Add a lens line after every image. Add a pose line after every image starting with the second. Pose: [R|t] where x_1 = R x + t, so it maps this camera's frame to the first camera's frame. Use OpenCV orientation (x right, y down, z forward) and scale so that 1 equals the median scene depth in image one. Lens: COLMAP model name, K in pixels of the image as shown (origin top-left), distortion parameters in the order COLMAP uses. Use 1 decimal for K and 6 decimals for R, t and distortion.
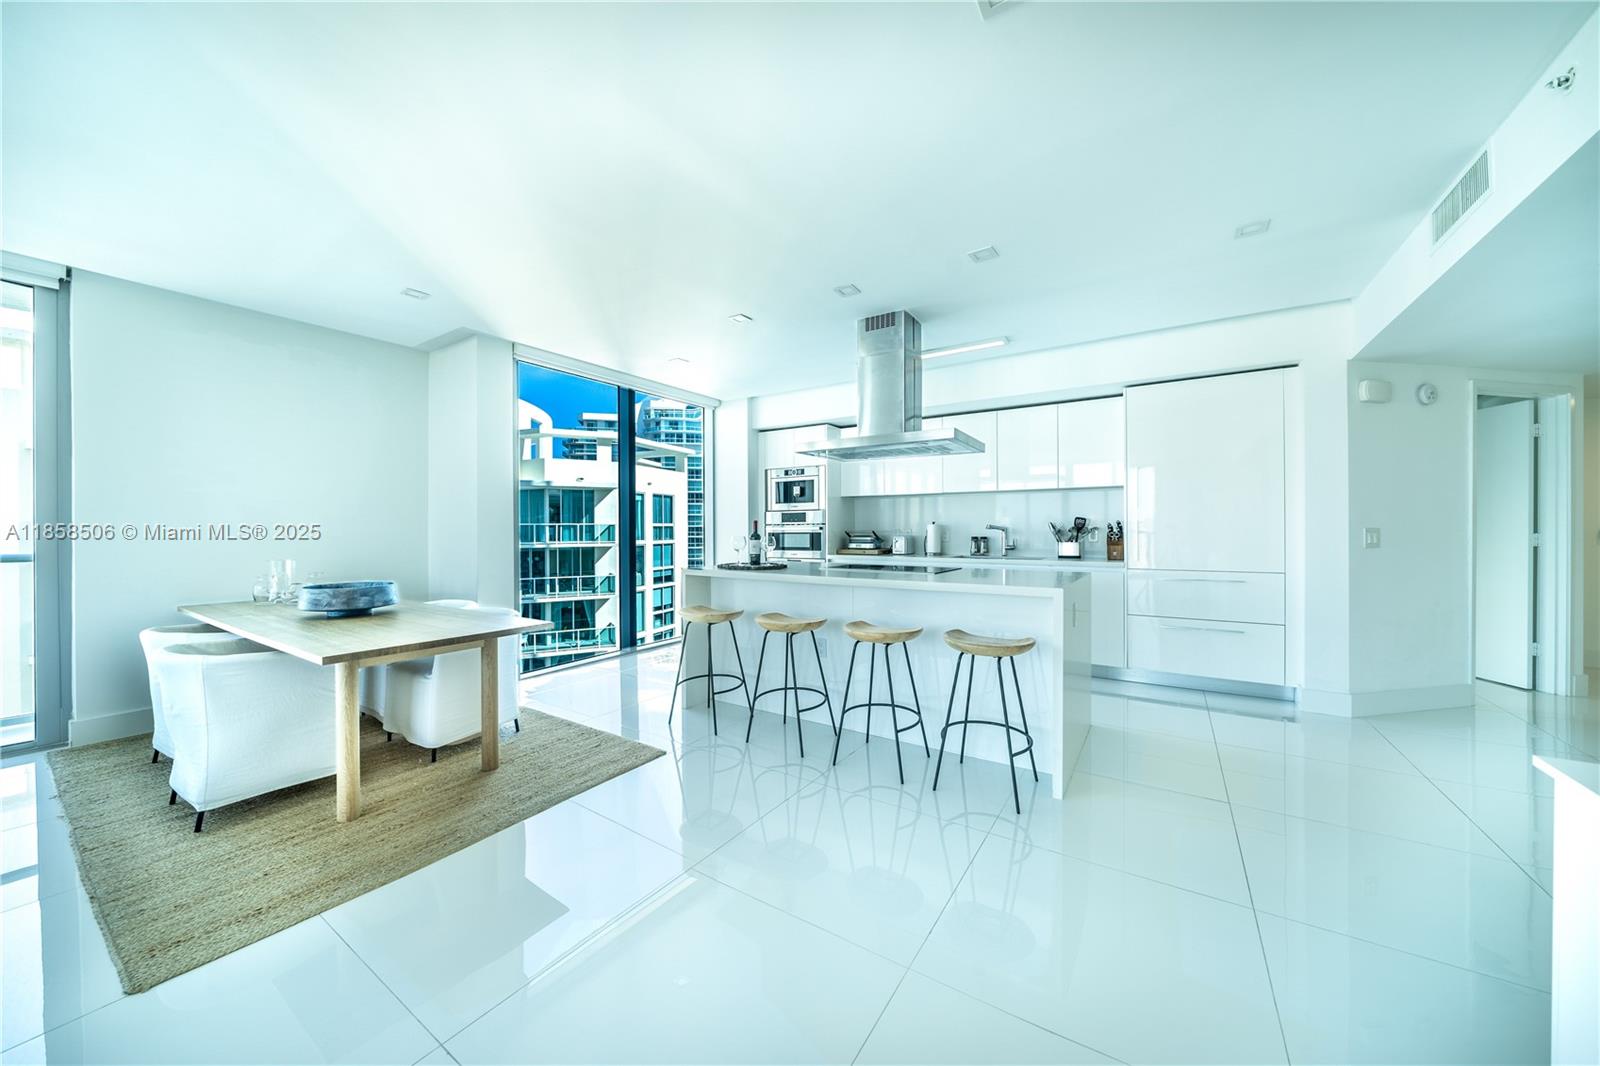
lens RADIAL K [[556.2, 0, 815.1], [0, 556.2, 532.4], [0, 0, 1]] dist [-0.000581, -0.000104]
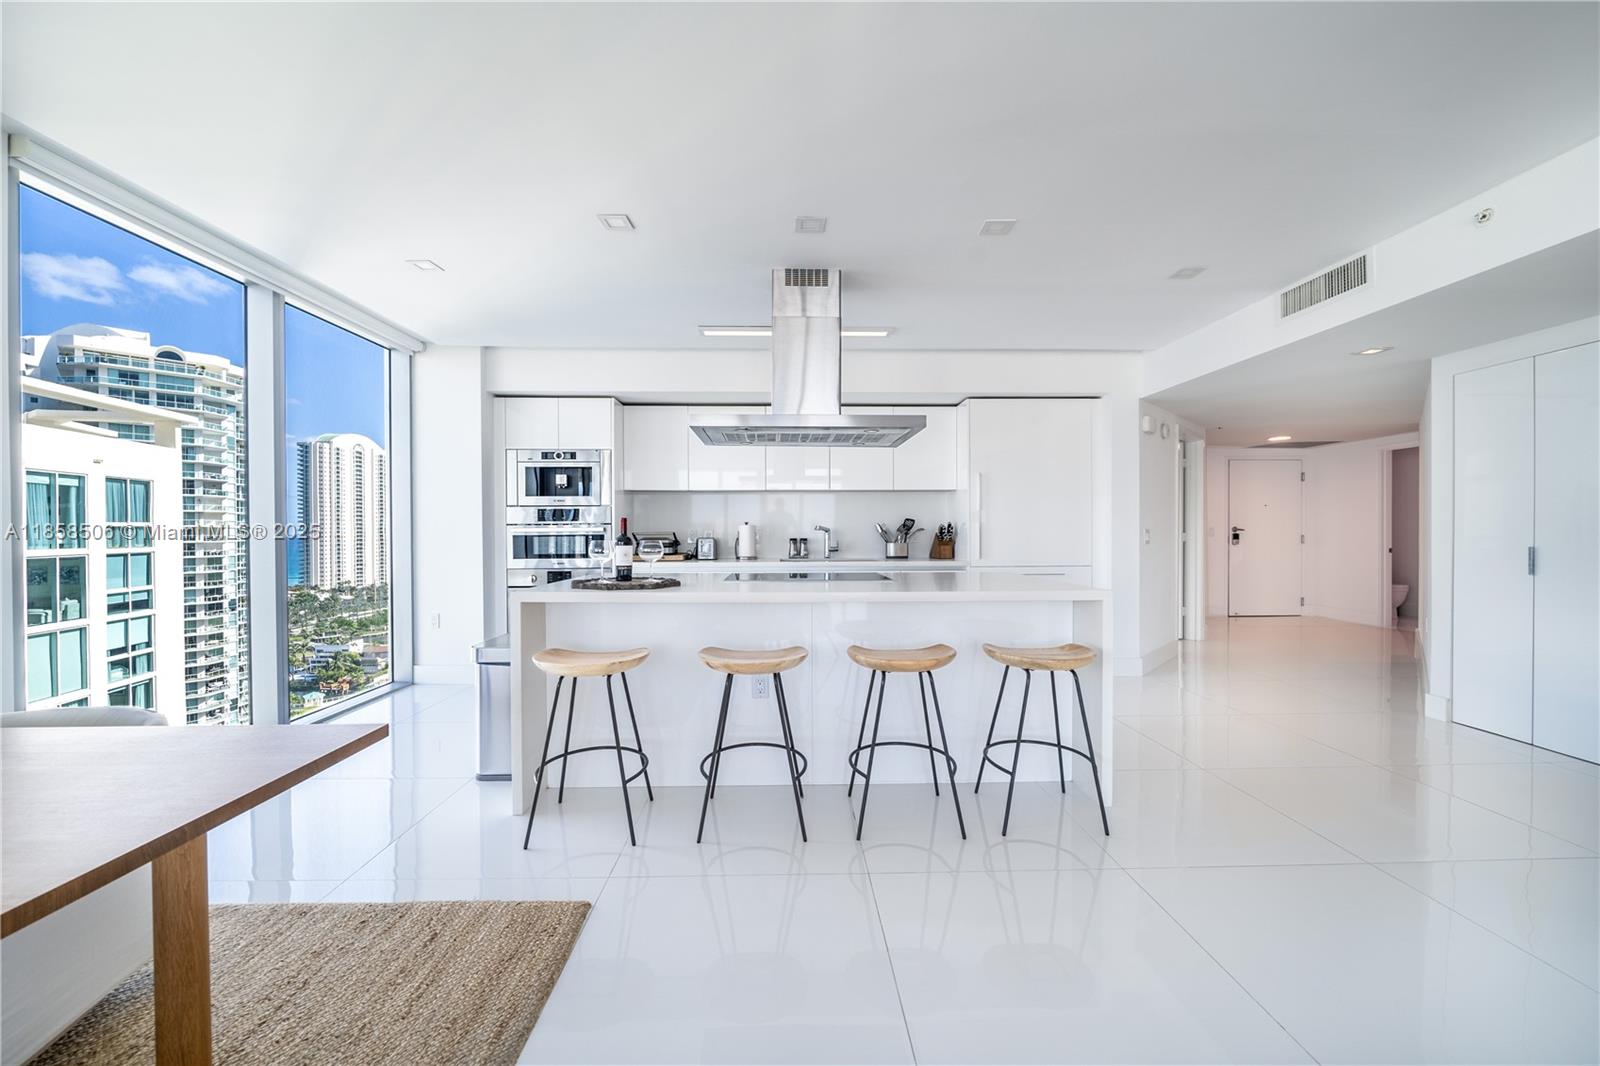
lens RADIAL K [[566.3, 0, 800.0], [0, 566.3, 533.0], [0, 0, 1]] dist [-0.001196, -0.000034]
pose [[0.822144, -0.003371, 0.569270, -0.246319], [0.004437, 0.999990, -0.000487, -0.000763], [-0.569263, 0.002927, 0.822150, 0.213145]]
